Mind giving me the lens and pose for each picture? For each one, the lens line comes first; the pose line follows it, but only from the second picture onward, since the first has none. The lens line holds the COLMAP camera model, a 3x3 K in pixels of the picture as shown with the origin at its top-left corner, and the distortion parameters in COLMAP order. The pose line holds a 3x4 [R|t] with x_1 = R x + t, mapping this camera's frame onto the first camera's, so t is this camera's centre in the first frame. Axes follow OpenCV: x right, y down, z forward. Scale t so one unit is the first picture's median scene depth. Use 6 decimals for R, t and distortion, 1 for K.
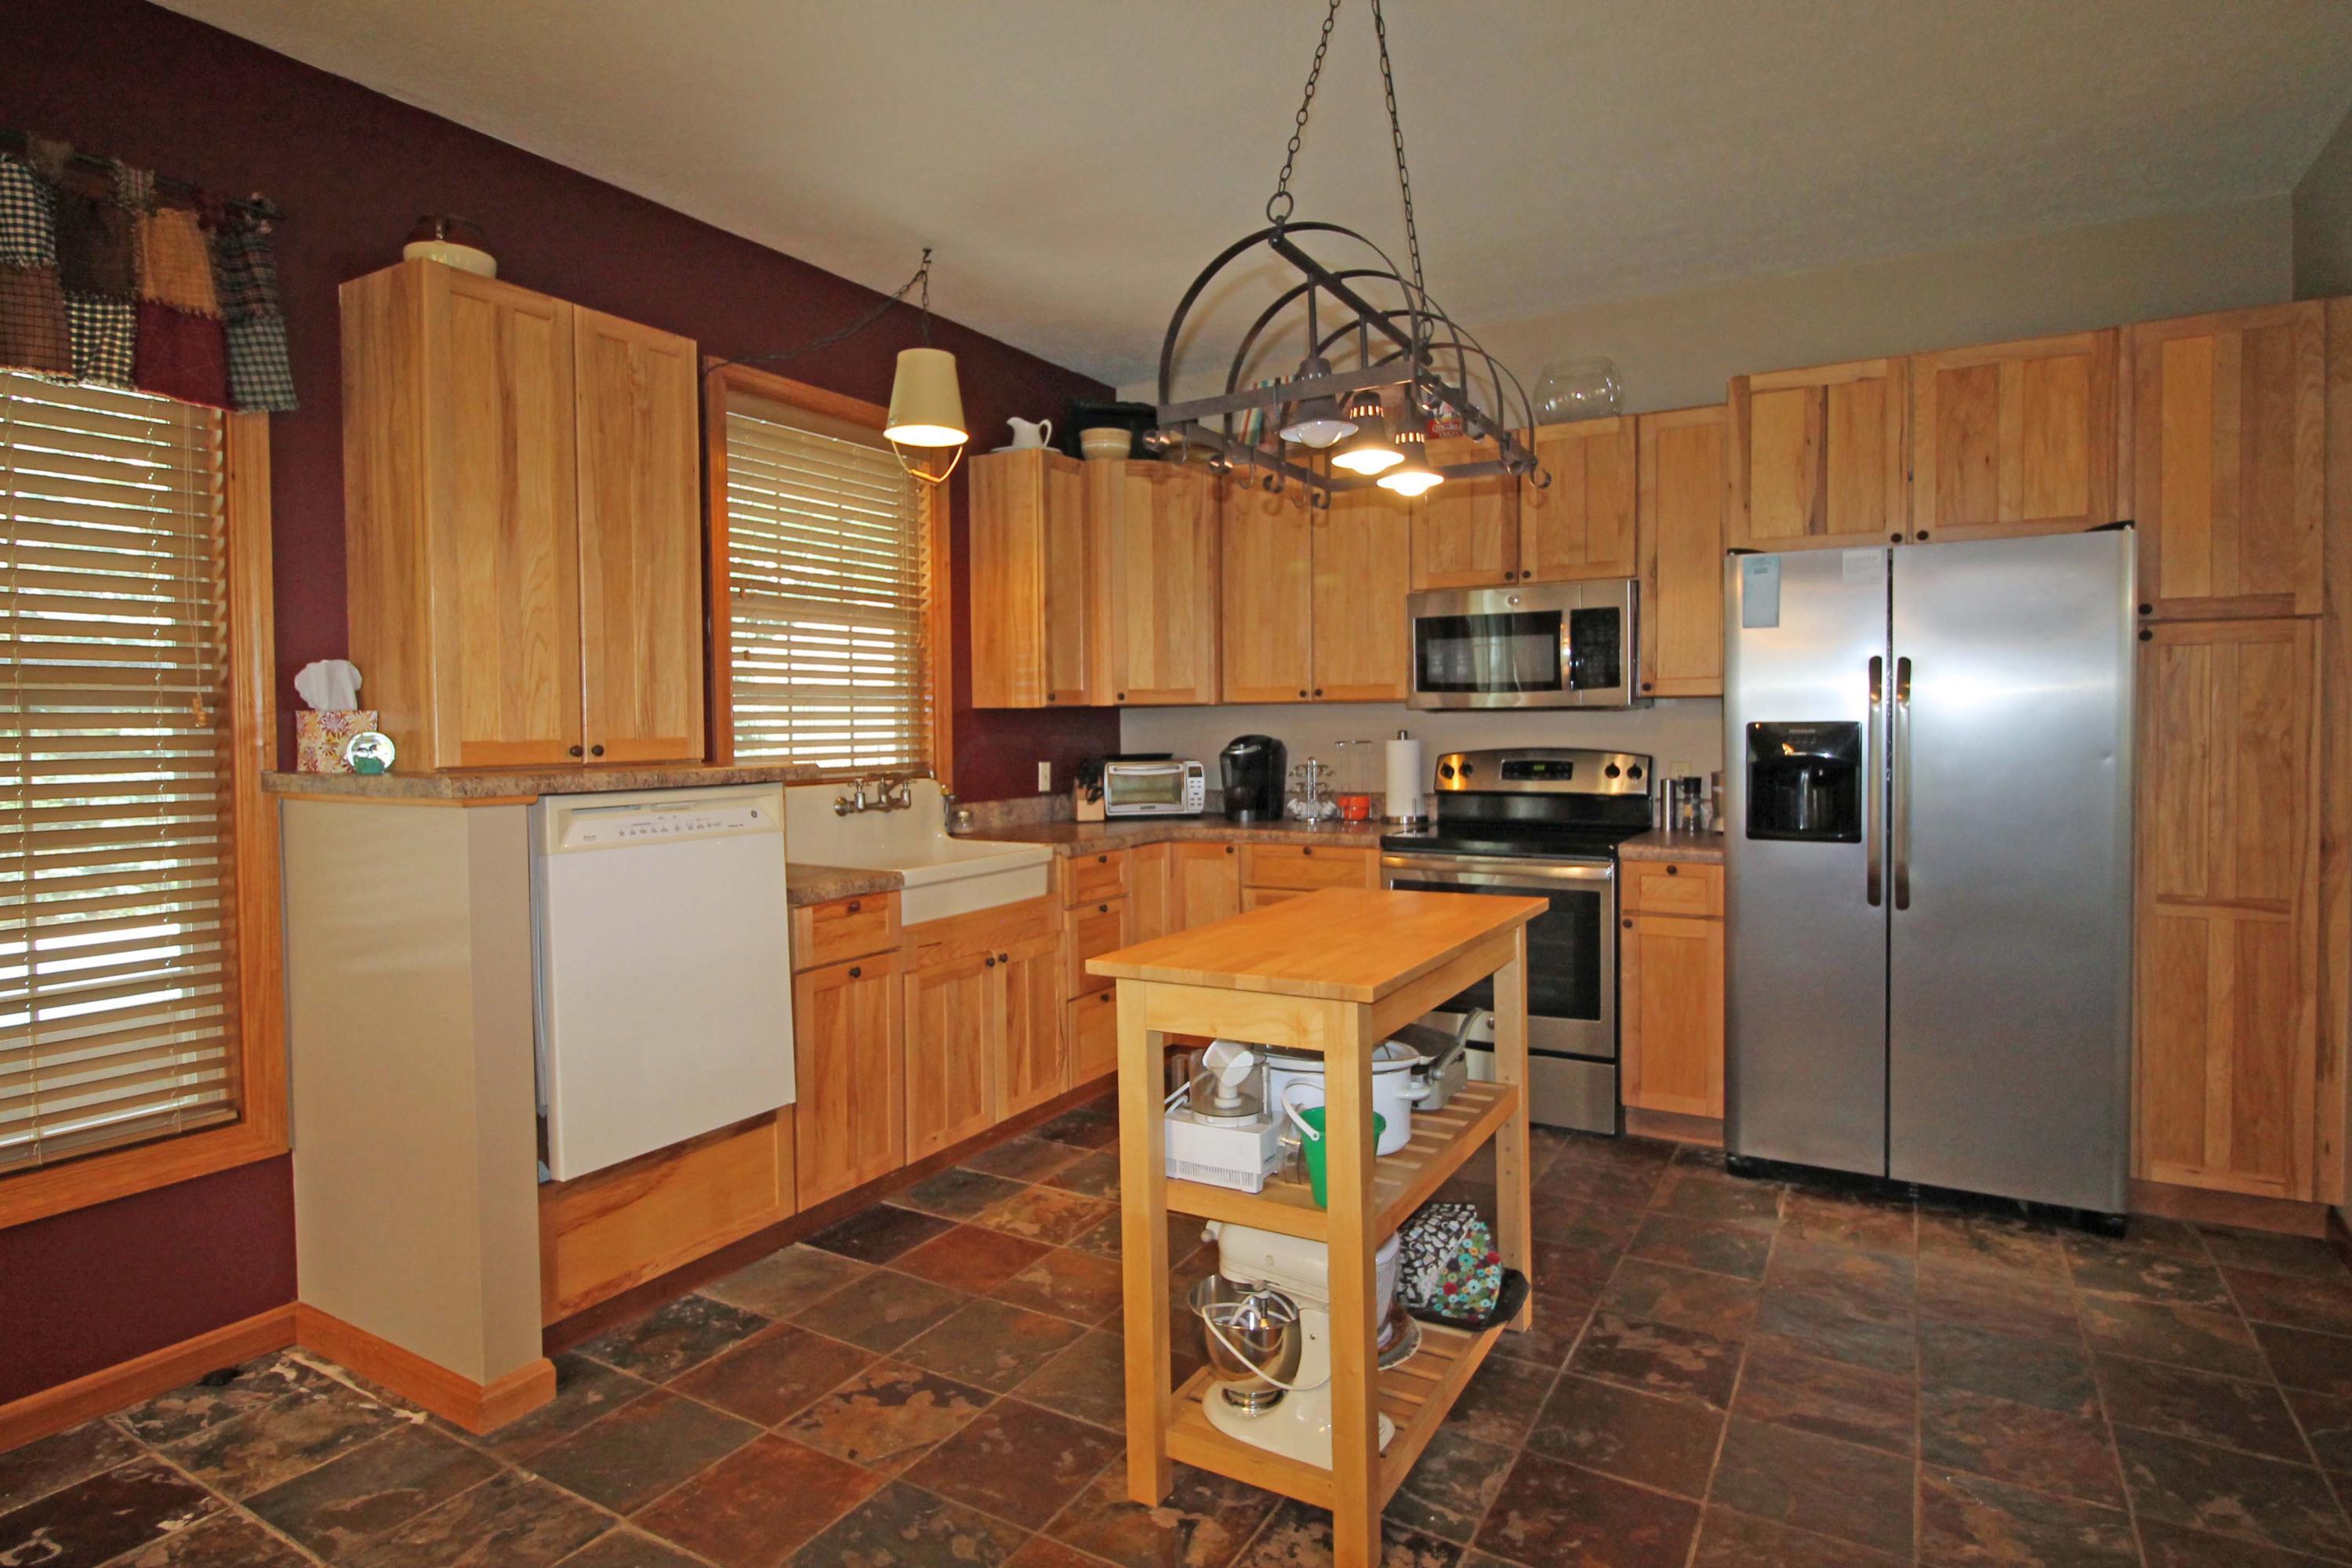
lens RADIAL K [[1251.6, 0, 1180.2], [0, 1251.6, 754.0], [0, 0, 1]] dist [0.003071, -0.013360]
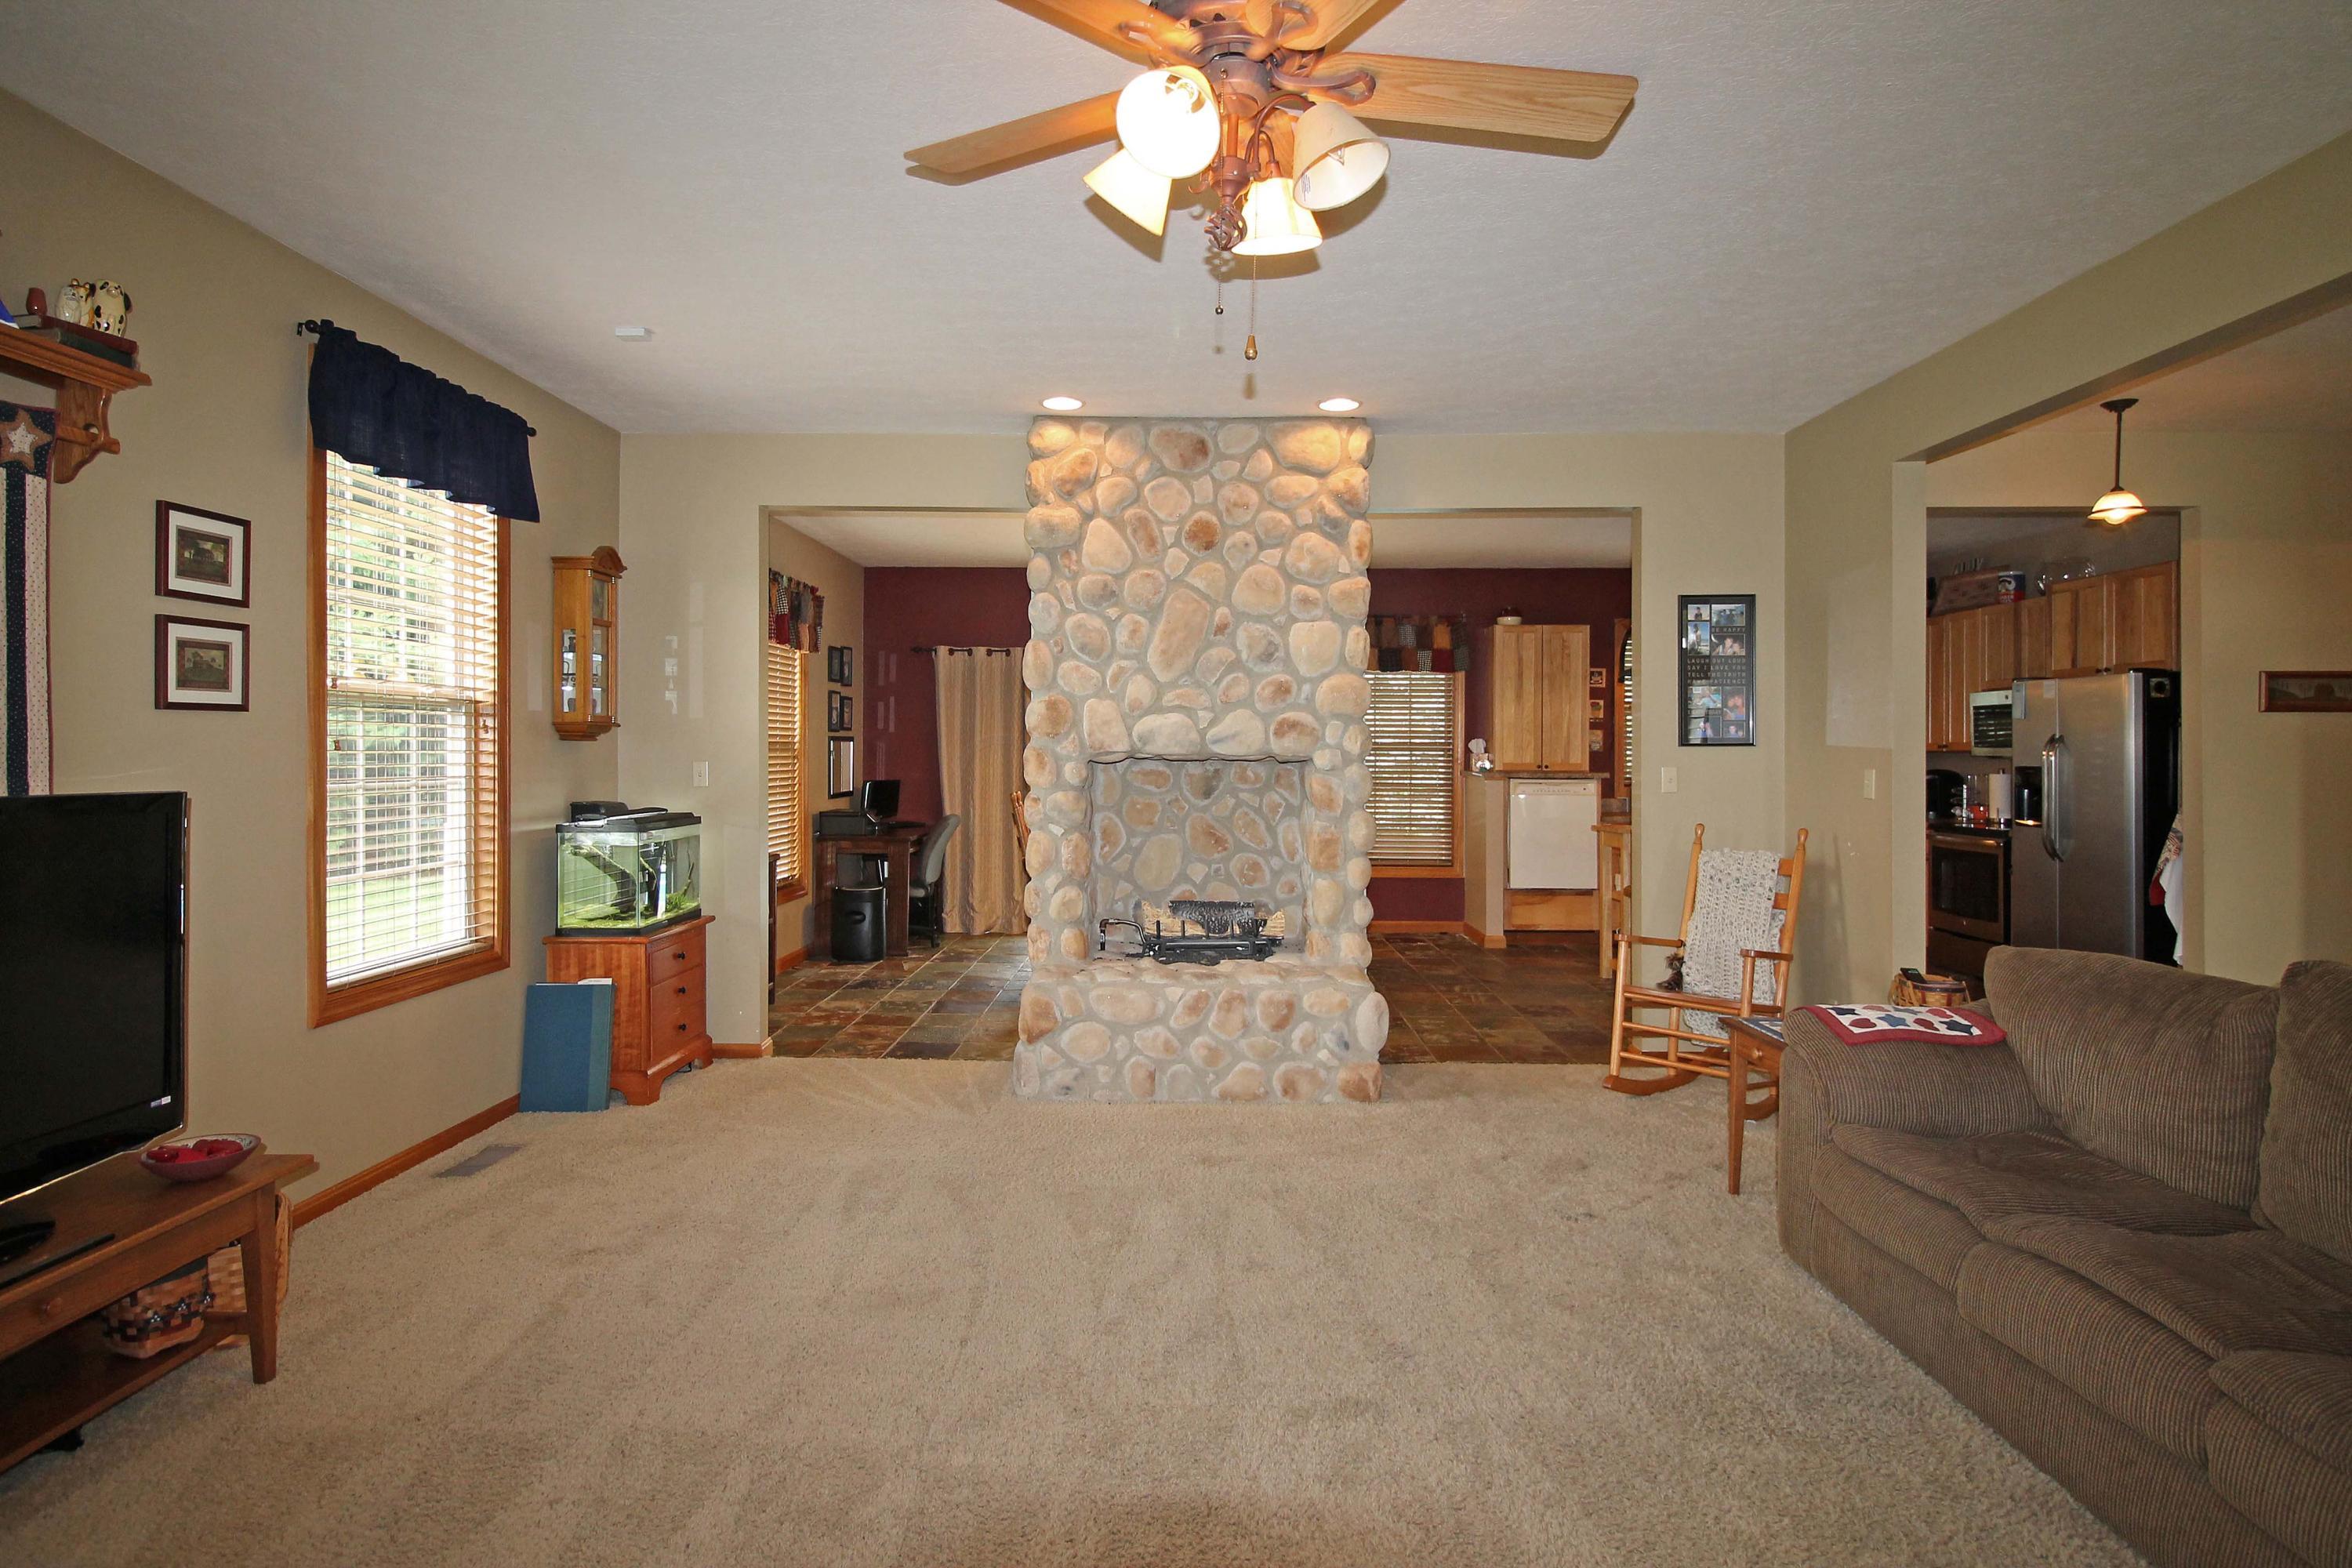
lens RADIAL K [[1251.6, 0, 1180.2], [0, 1251.6, 754.0], [0, 0, 1]] dist [0.003071, -0.013360]
pose [[0.494255, 0.012983, -0.869220, 1.438671], [-0.031458, 0.999501, -0.002958, 0.002406], [0.868747, 0.028806, 0.494417, -1.068924]]
